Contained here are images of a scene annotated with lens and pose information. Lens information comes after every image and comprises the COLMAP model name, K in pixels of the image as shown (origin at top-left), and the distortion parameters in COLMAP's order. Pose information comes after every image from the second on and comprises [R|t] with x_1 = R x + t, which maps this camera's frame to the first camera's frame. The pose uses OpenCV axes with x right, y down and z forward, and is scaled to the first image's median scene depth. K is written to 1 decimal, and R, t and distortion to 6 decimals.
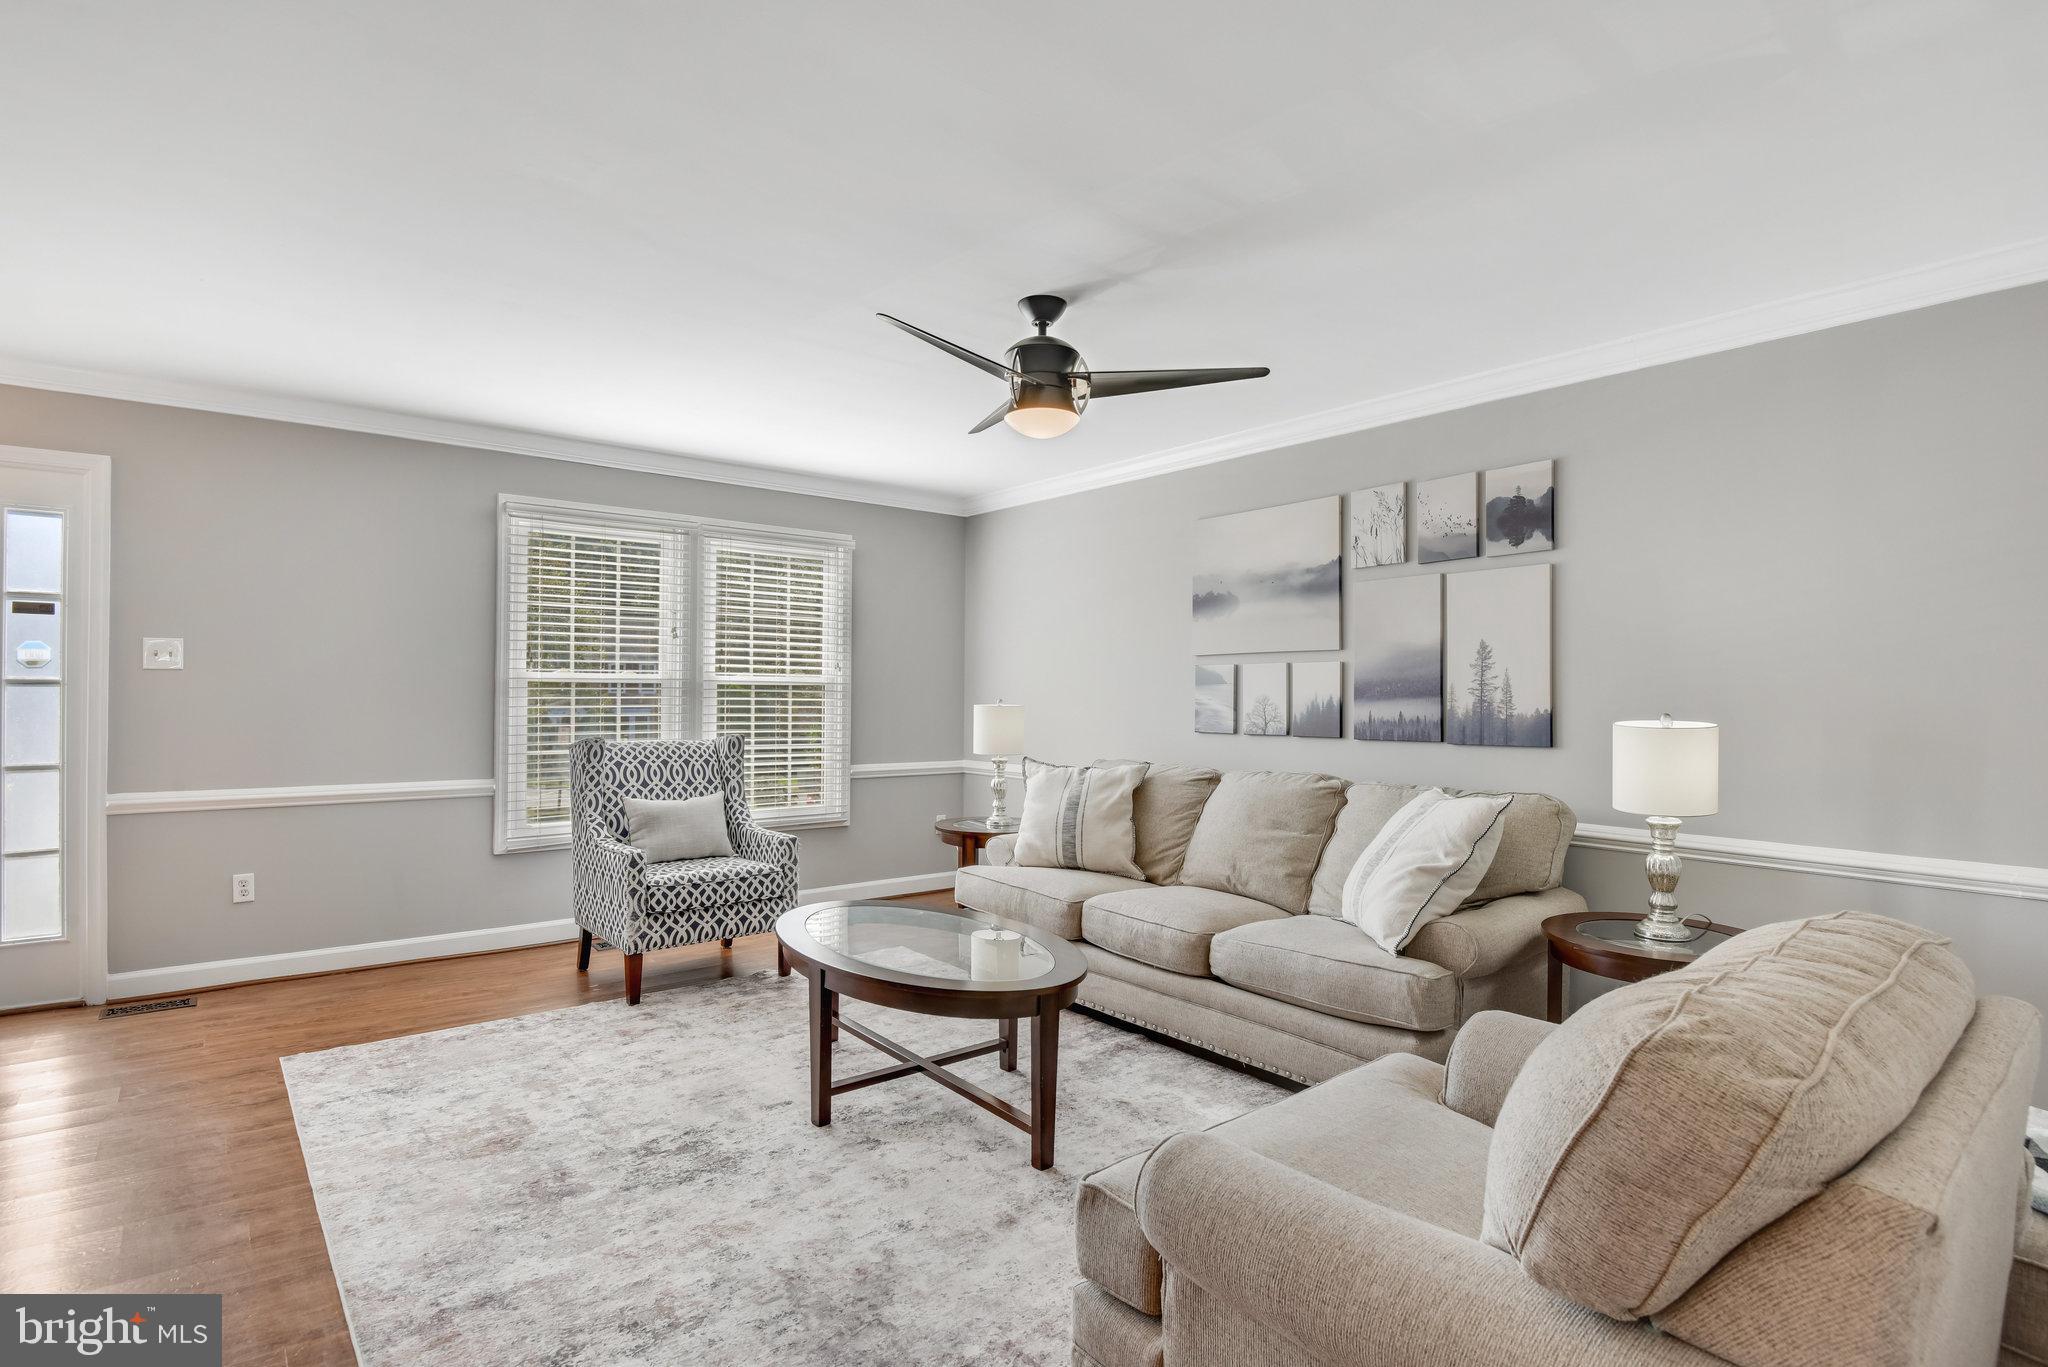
lens RADIAL K [[1019.2, 0, 1027.8], [0, 1019.2, 685.3], [0, 0, 1]] dist [-0.006349, -0.004122]
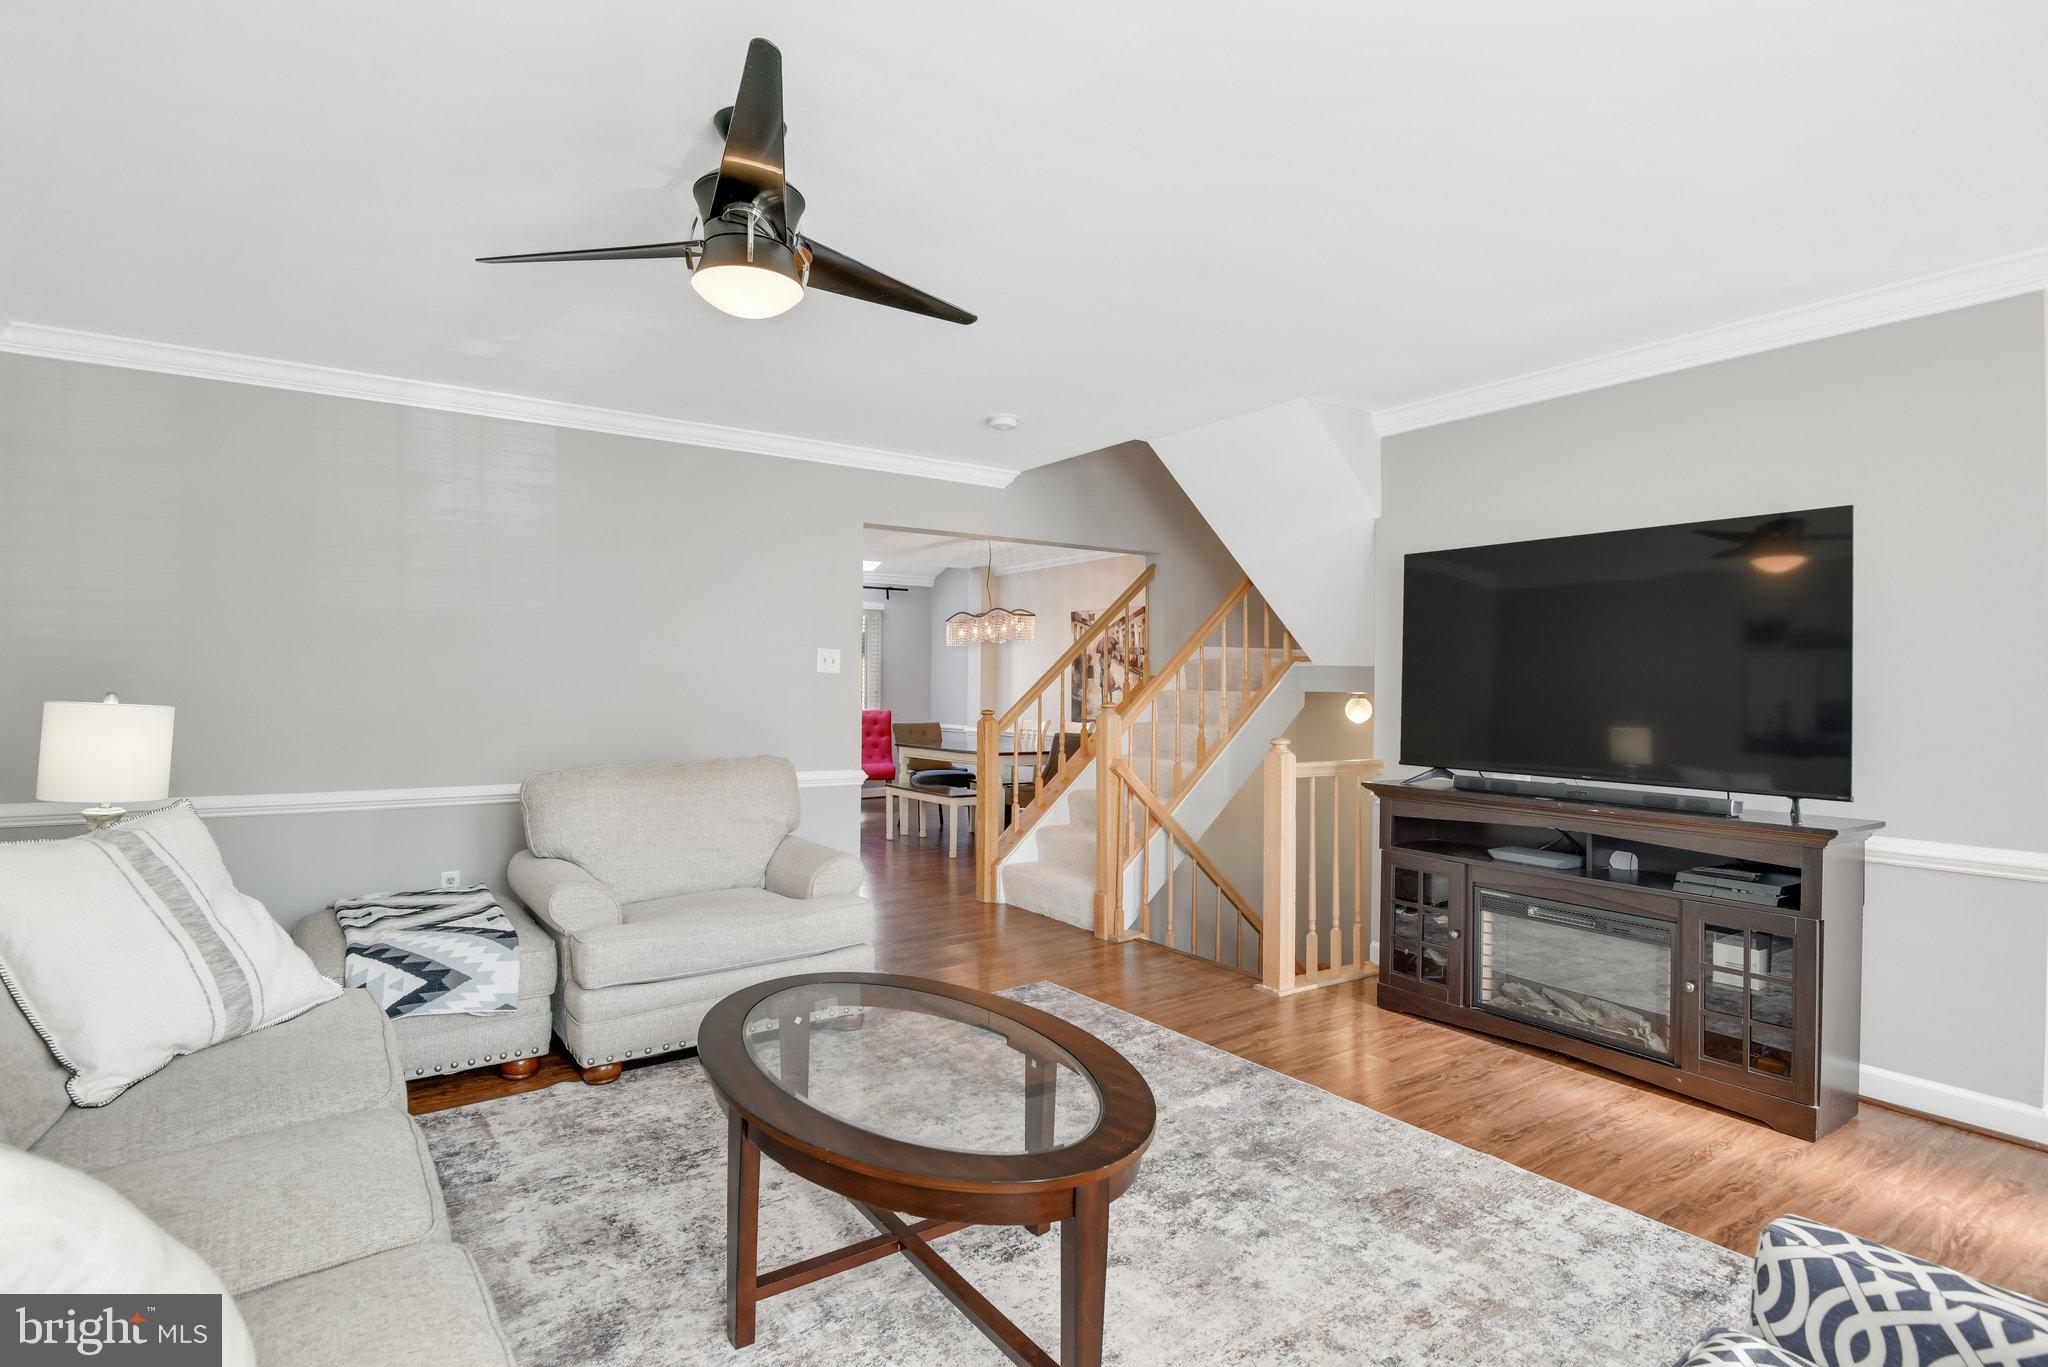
lens RADIAL K [[1019.2, 0, 1022.8], [0, 1019.2, 683.1], [0, 0, 1]] dist [-0.006349, -0.004122]
pose [[-0.996988, -0.014577, 0.076171, -0.187439], [-0.015200, 0.999856, -0.007604, 0.010590], [-0.076049, -0.008739, -0.997066, 1.362234]]
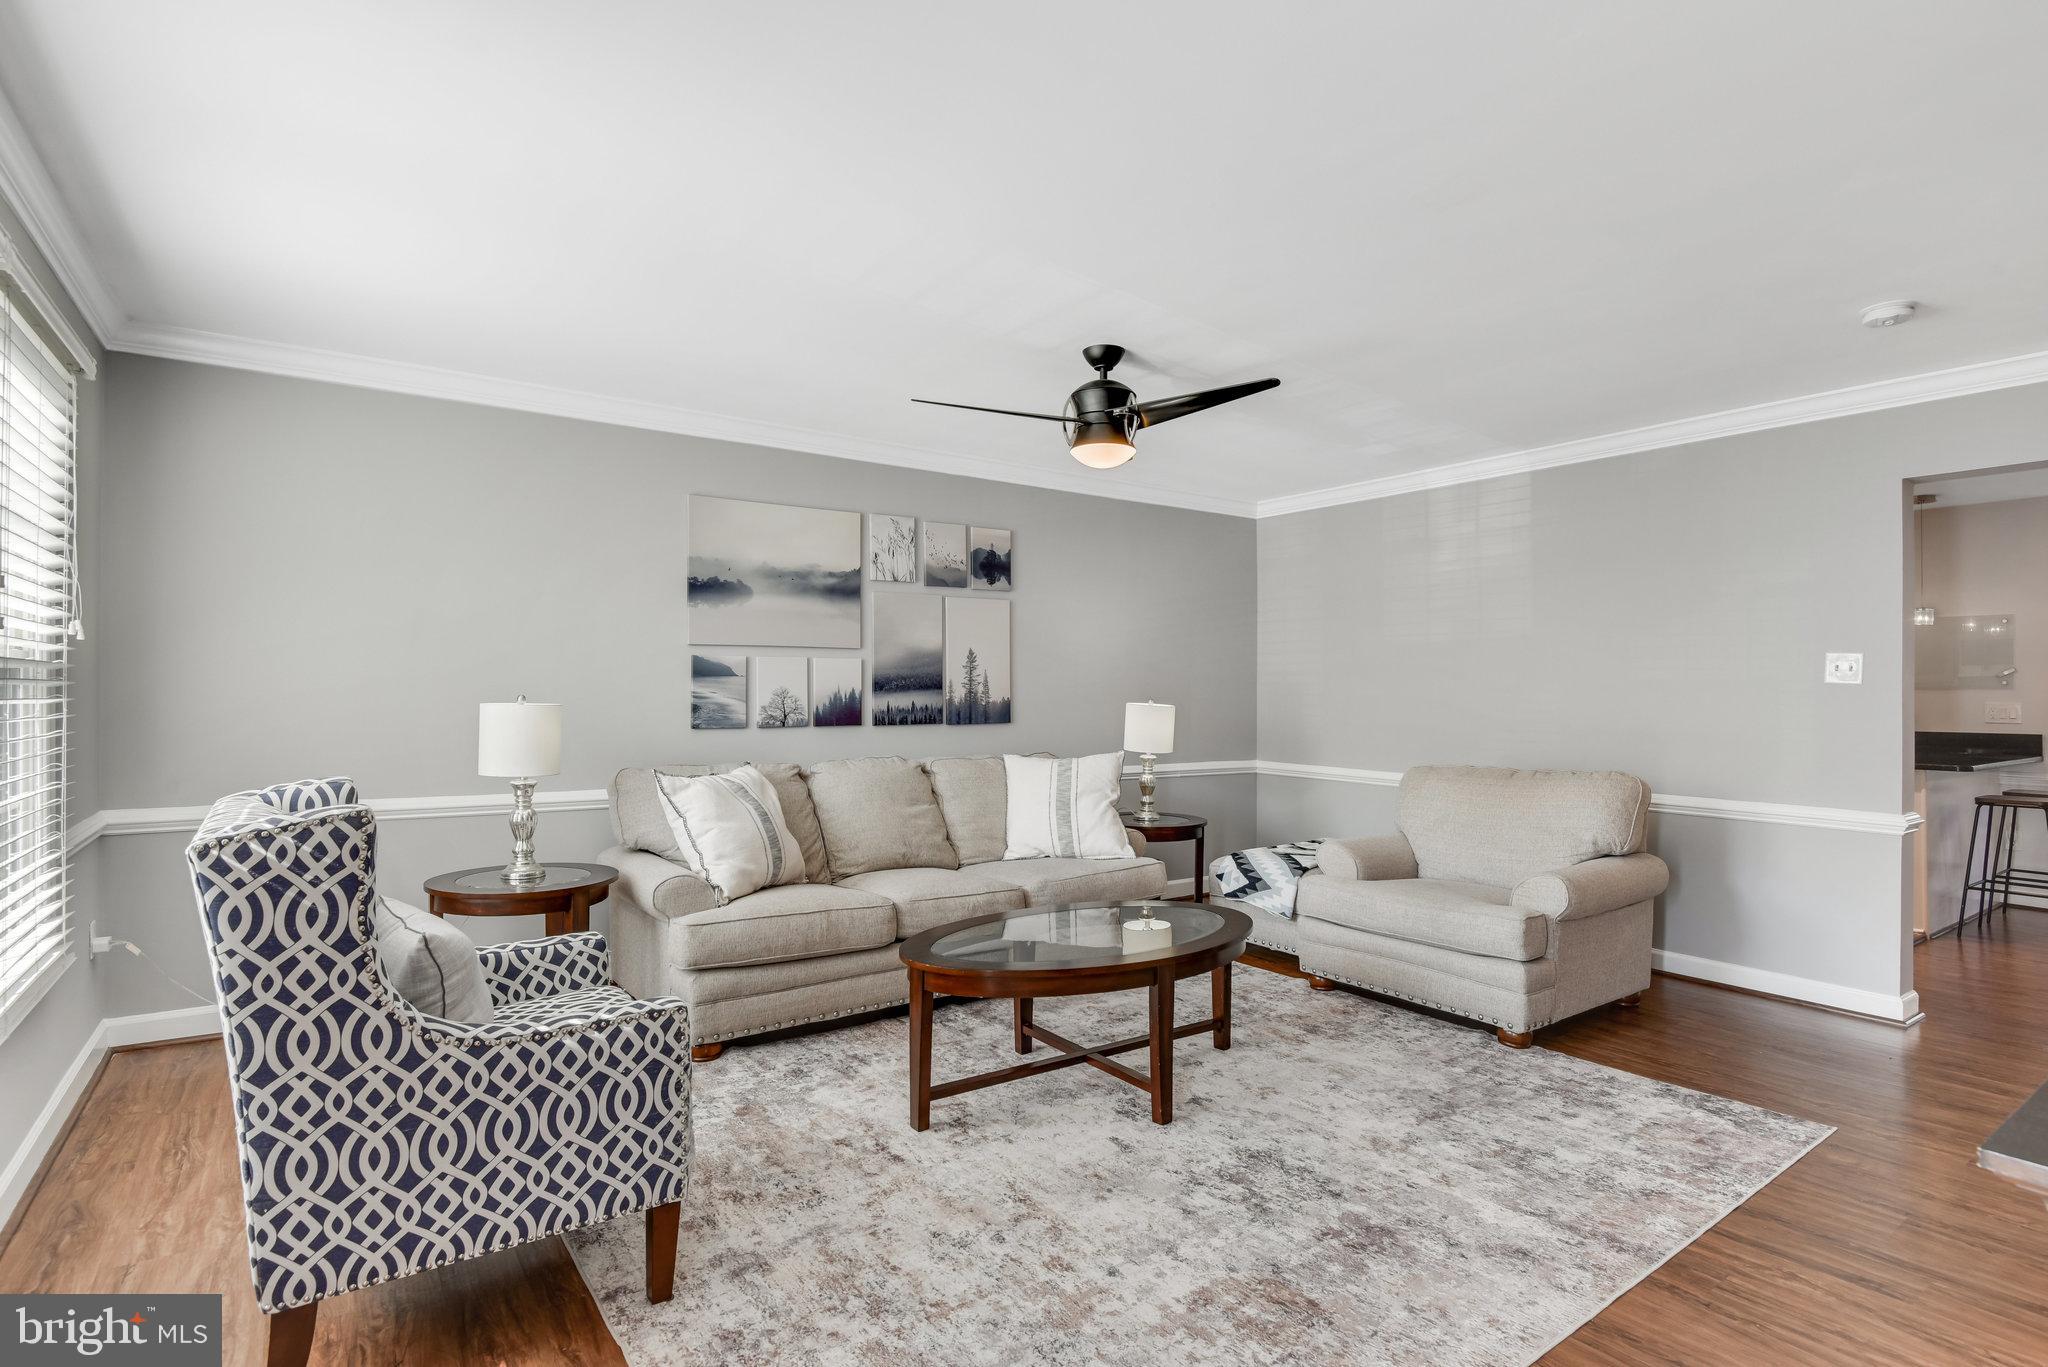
lens RADIAL K [[1019.2, 0, 1026.9], [0, 1019.2, 689.9], [0, 0, 1]] dist [-0.006349, -0.004122]
pose [[0.066003, -0.007801, 0.997789, -0.919986], [-0.013358, 0.999873, 0.008701, -0.000836], [-0.997730, -0.013903, 0.065890, 0.816895]]
